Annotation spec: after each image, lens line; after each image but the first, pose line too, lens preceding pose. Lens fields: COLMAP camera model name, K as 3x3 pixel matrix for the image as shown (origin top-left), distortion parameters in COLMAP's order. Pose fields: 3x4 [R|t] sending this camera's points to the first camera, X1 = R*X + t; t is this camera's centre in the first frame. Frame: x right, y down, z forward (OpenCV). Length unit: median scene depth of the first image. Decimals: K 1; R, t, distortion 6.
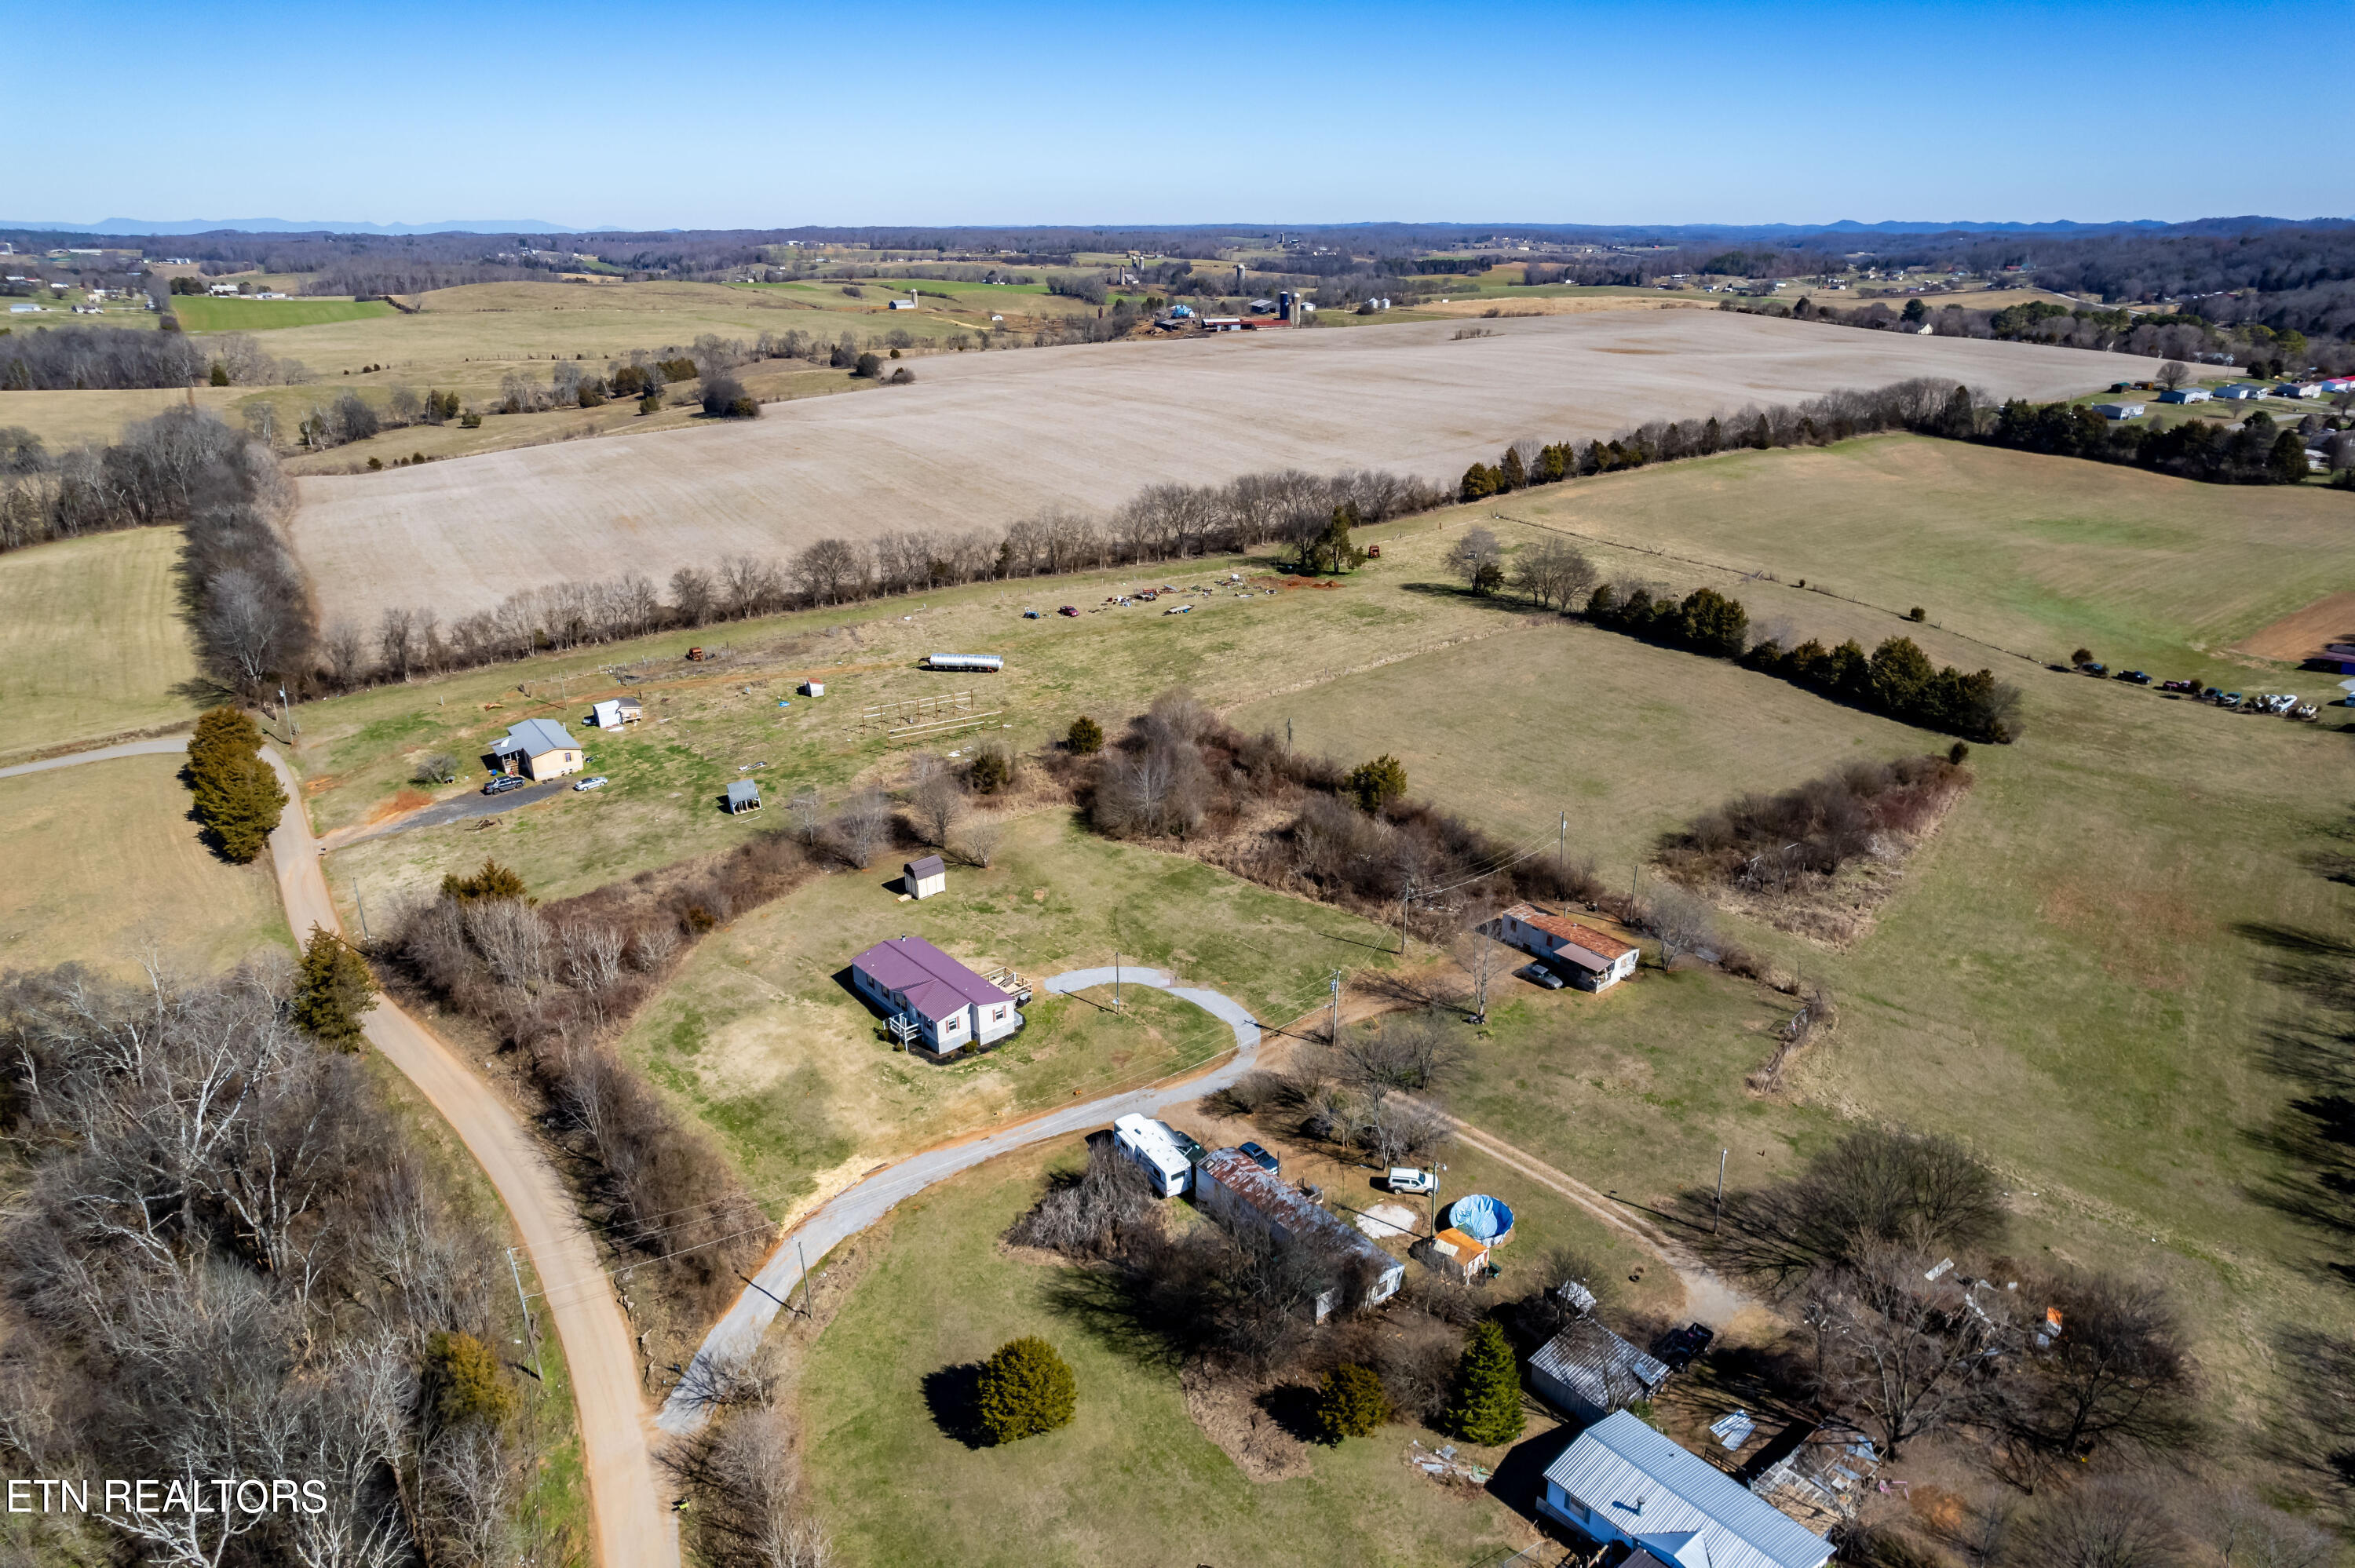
lens RADIAL K [[1506.6, 0, 1178.7], [0, 1506.6, 796.0], [0, 0, 1]] dist [-0.079280, 0.071682]
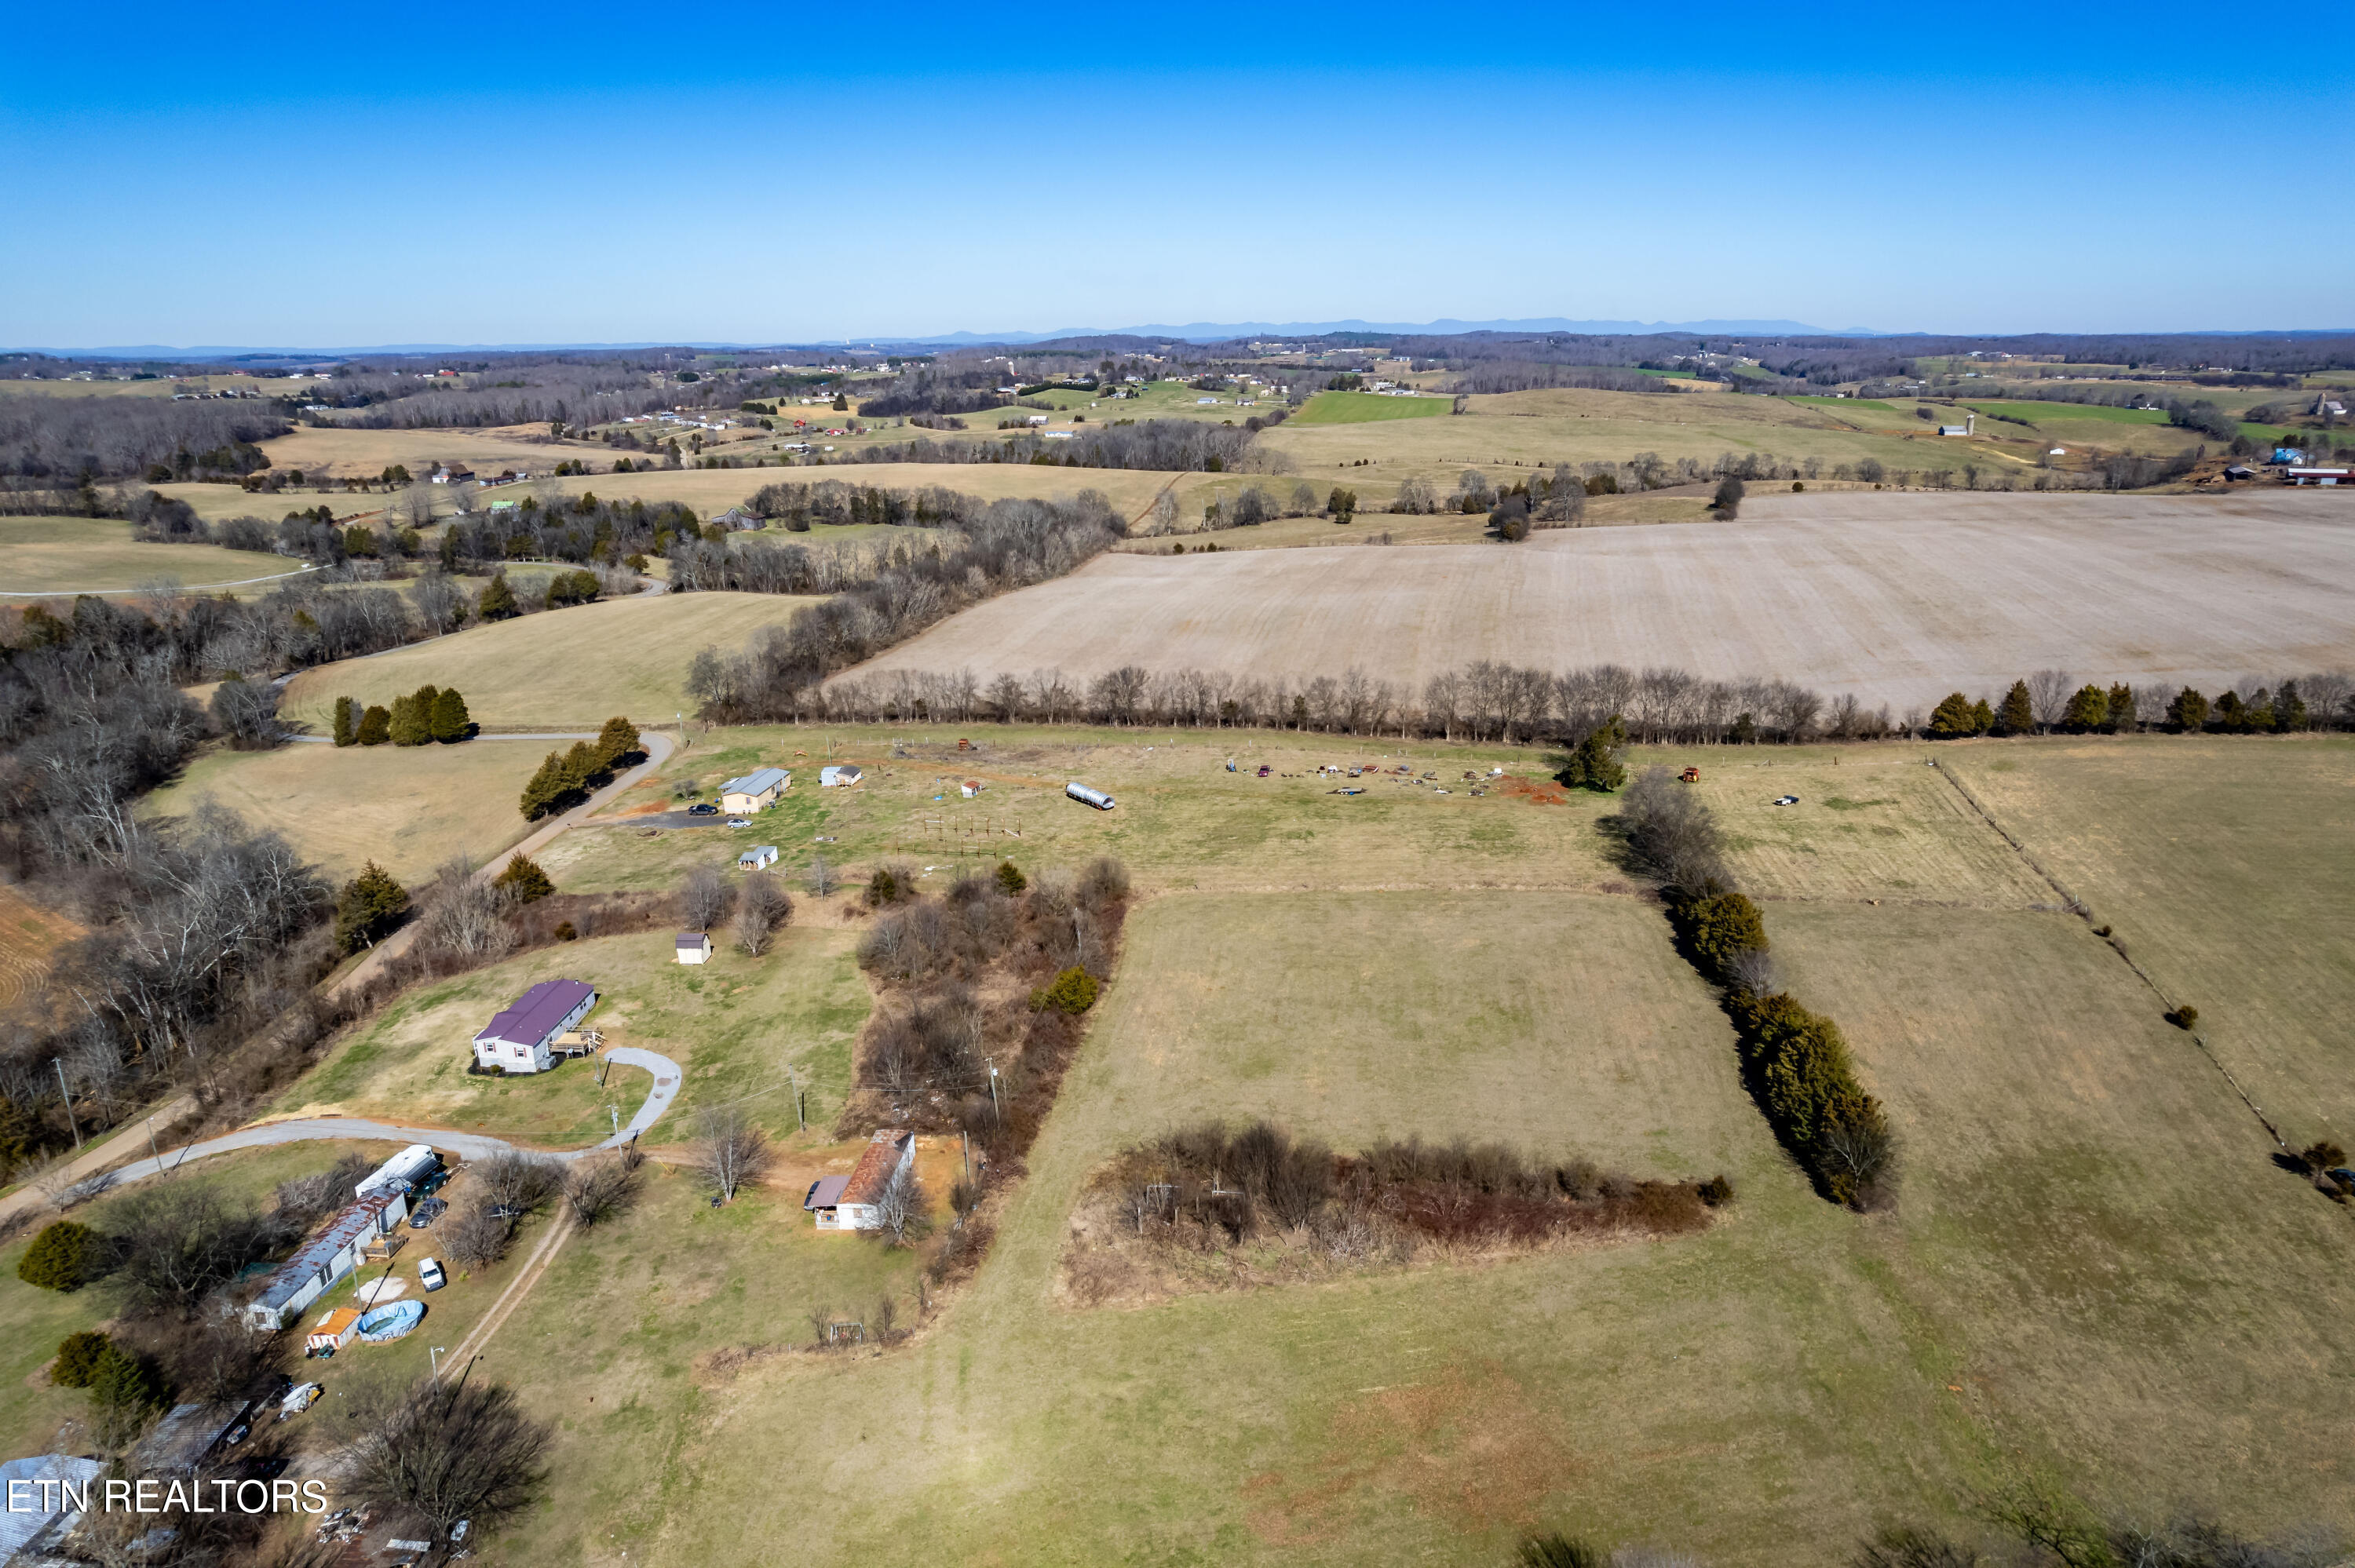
lens RADIAL K [[1506.6, 0, 1178.7], [0, 1506.6, 796.0], [0, 0, 1]] dist [-0.079280, 0.071682]
pose [[0.723752, 0.200708, -0.660226, 0.679050], [-0.240630, 0.970117, 0.031131, -0.151308], [0.646745, 0.136339, 0.750421, 0.246113]]
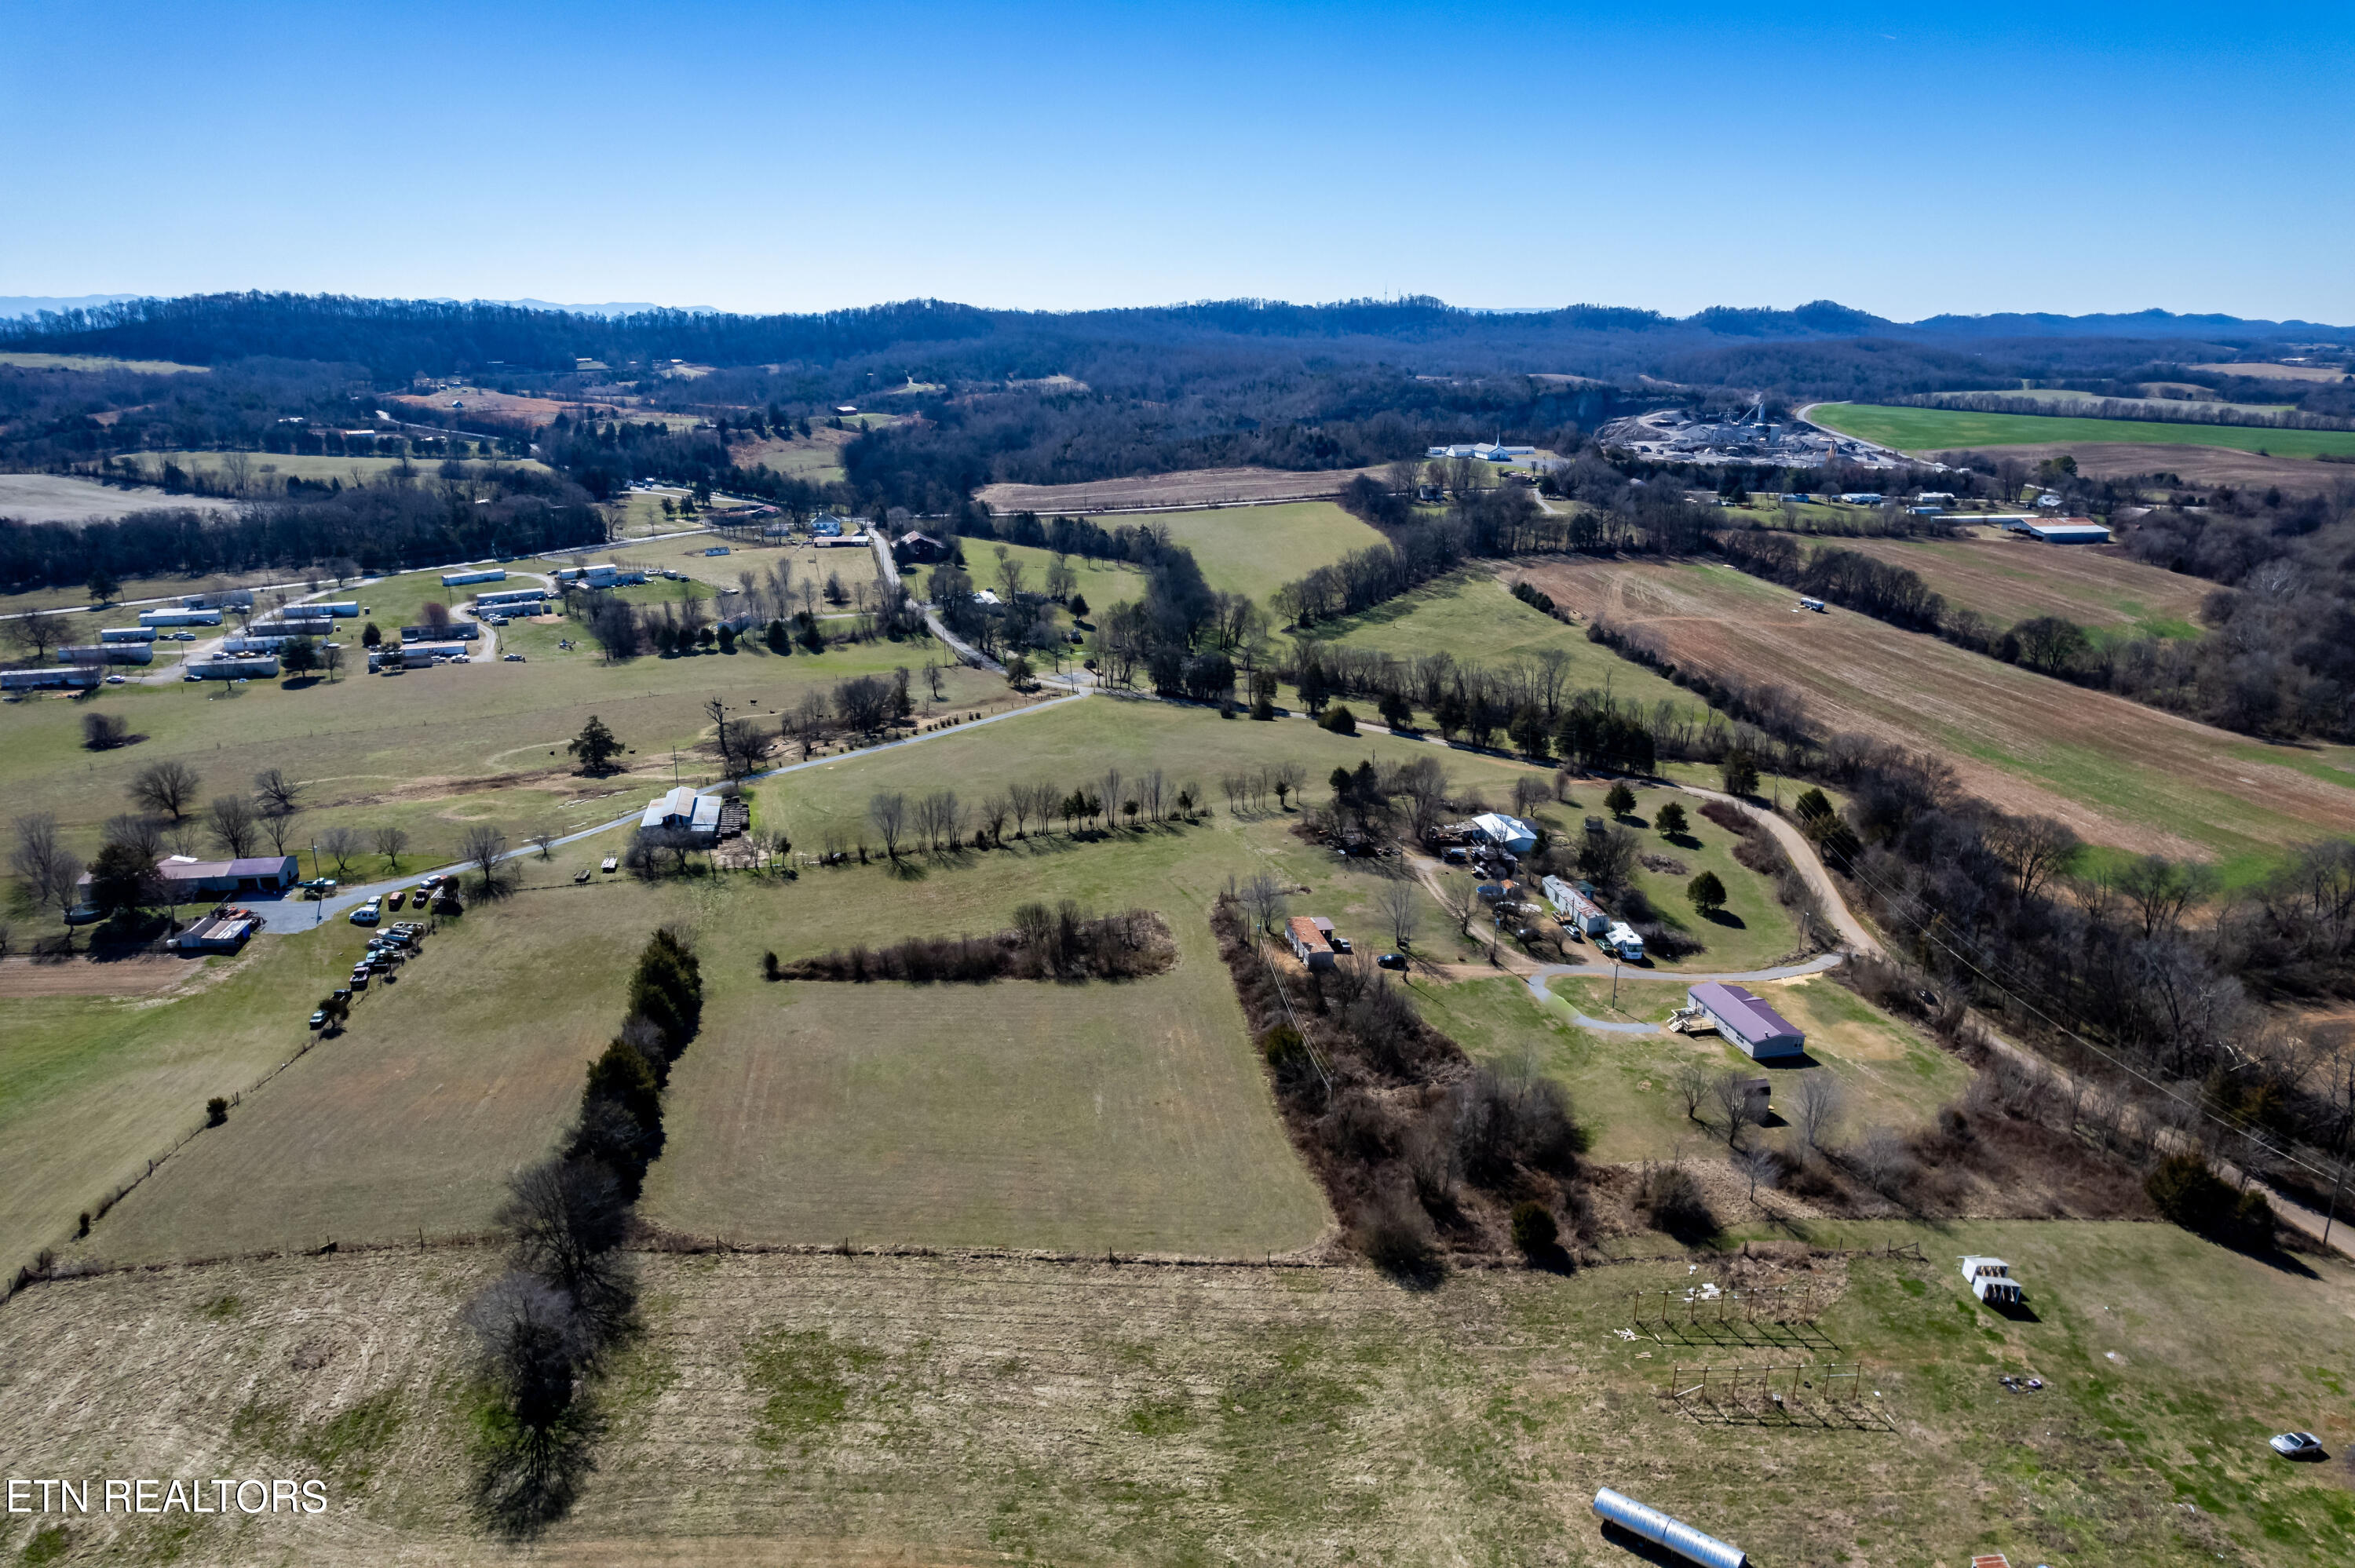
lens RADIAL K [[1506.6, 0, 1178.7], [0, 1506.6, 796.0], [0, 0, 1]] dist [-0.079280, 0.071682]
pose [[-0.879441, -0.136530, 0.456009, -0.203548], [0.178691, 0.793232, 0.582111, -0.636018], [-0.441196, 0.593416, -0.673204, 1.361801]]
